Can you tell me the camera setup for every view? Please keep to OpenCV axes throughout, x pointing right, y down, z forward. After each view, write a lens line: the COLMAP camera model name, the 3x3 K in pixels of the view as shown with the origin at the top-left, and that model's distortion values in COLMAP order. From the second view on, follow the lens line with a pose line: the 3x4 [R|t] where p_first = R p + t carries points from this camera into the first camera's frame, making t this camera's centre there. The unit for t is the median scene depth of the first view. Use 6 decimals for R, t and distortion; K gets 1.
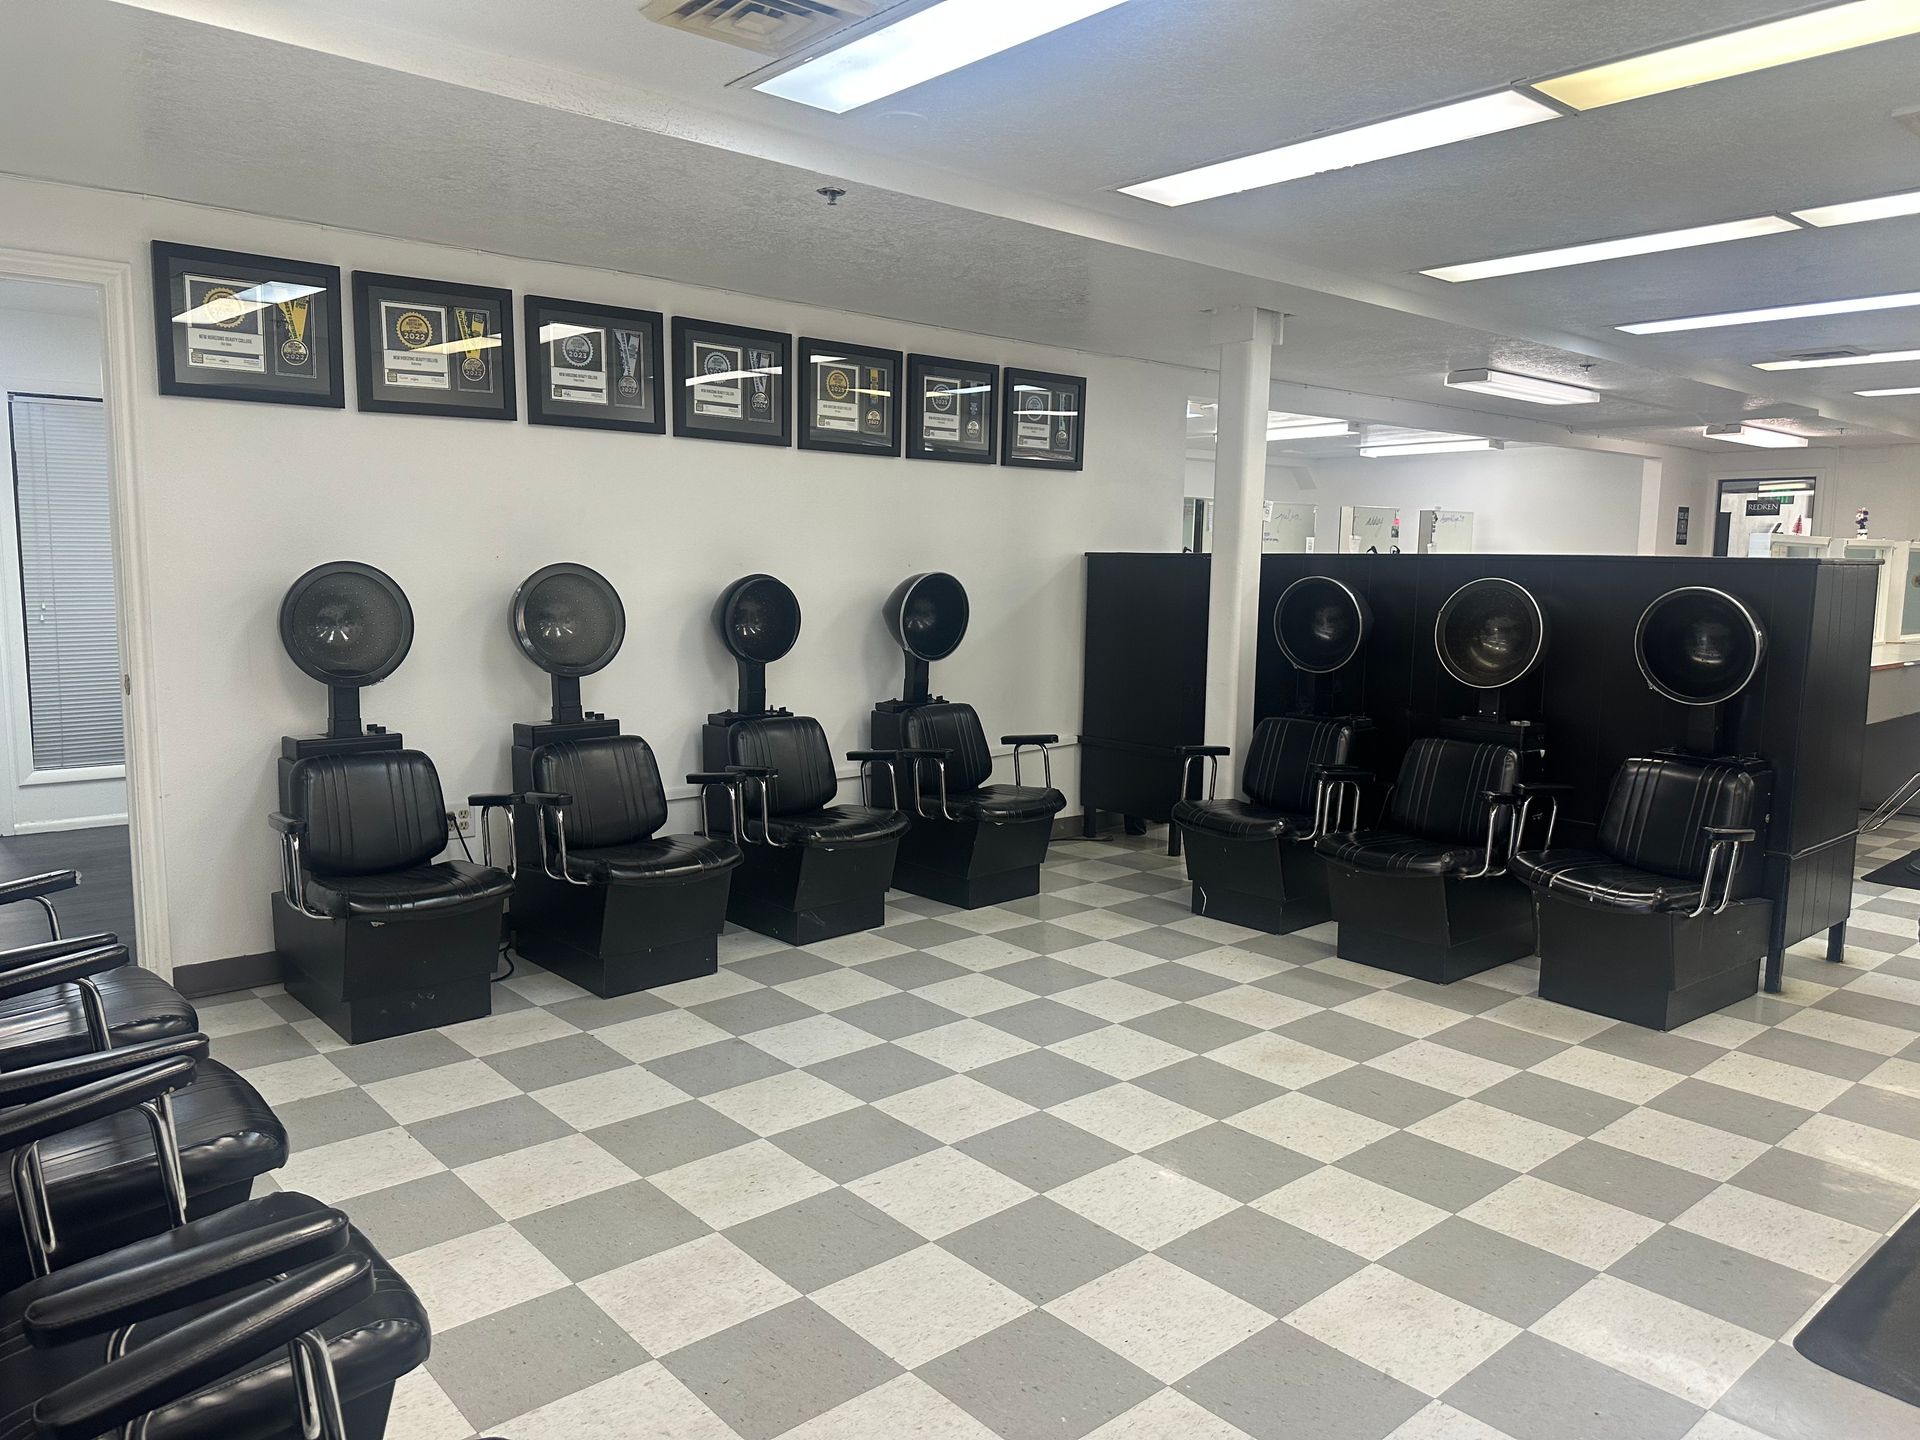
lens RADIAL K [[1359.8, 0, 960.0], [0, 1359.8, 720.0], [0, 0, 1]] dist [0.004557, -0.000572]
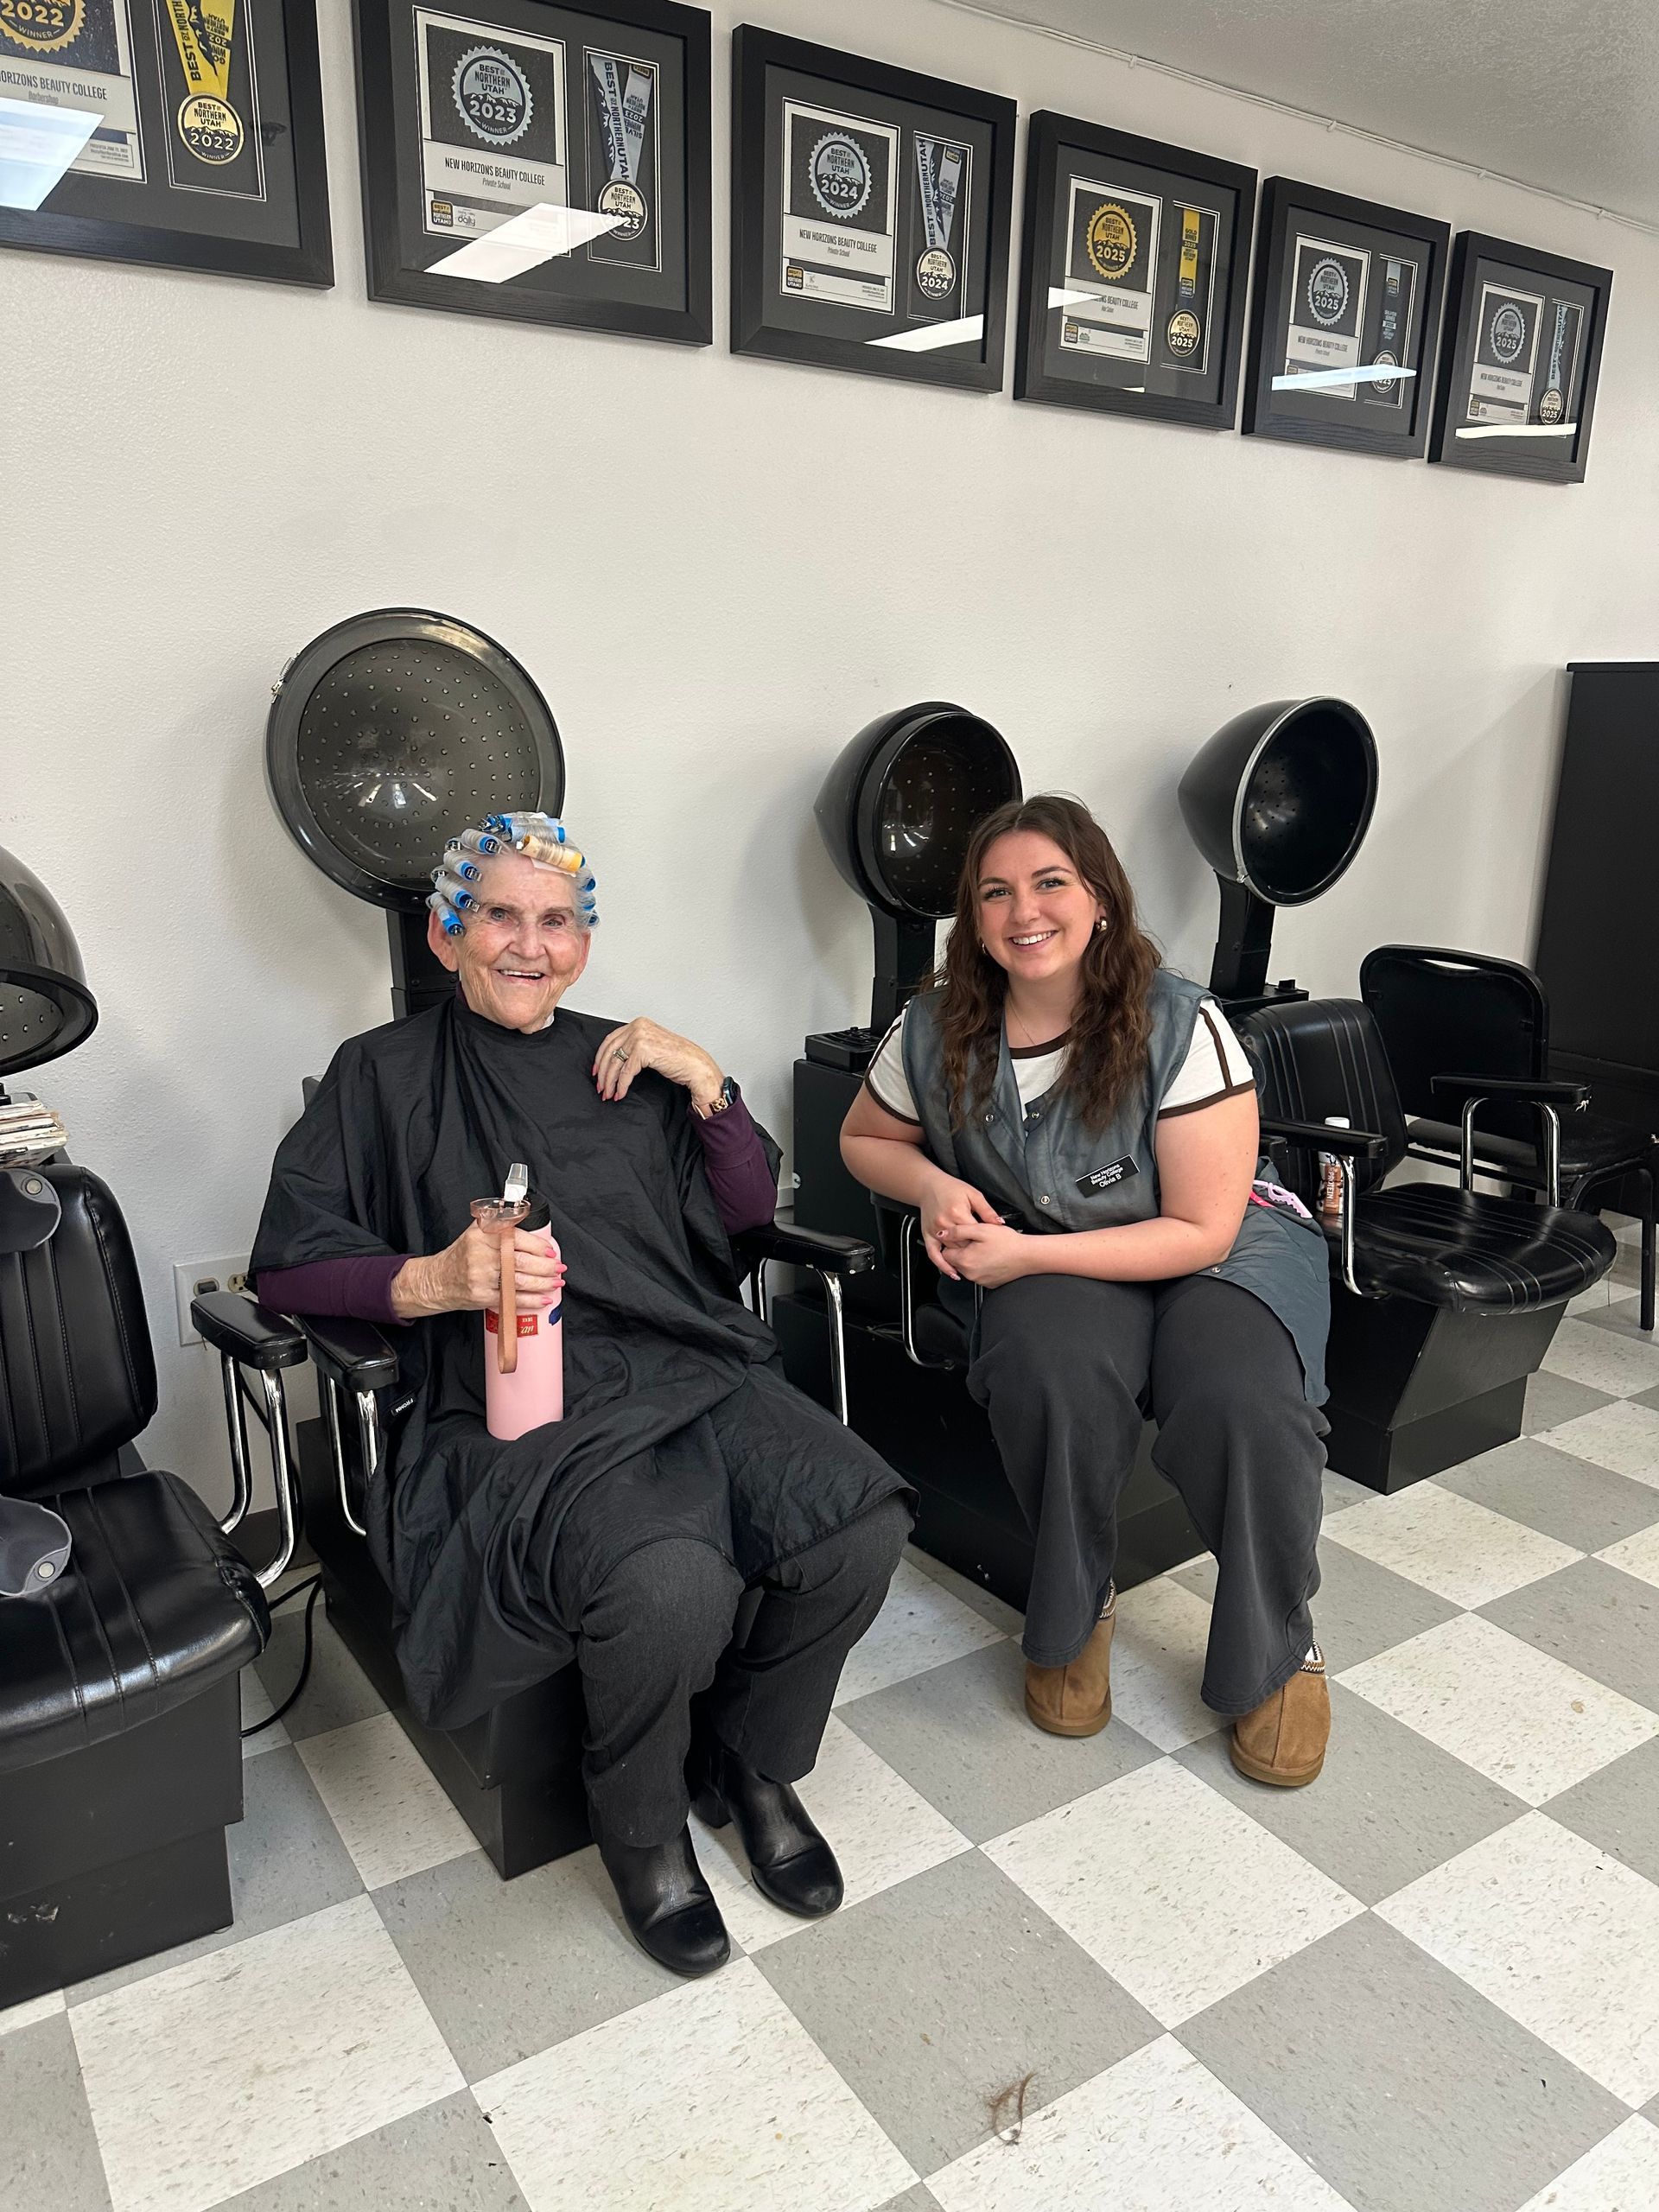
lens RADIAL K [[1566.6, 0, 829.5], [0, 1566.6, 1106.0], [0, 0, 1]] dist [0.004557, -0.000572]
pose [[0.992470, 0.039593, -0.115912, -0.111218], [-0.023707, 0.990514, 0.135354, -0.046179], [0.120171, -0.131587, 0.983994, 0.482474]]
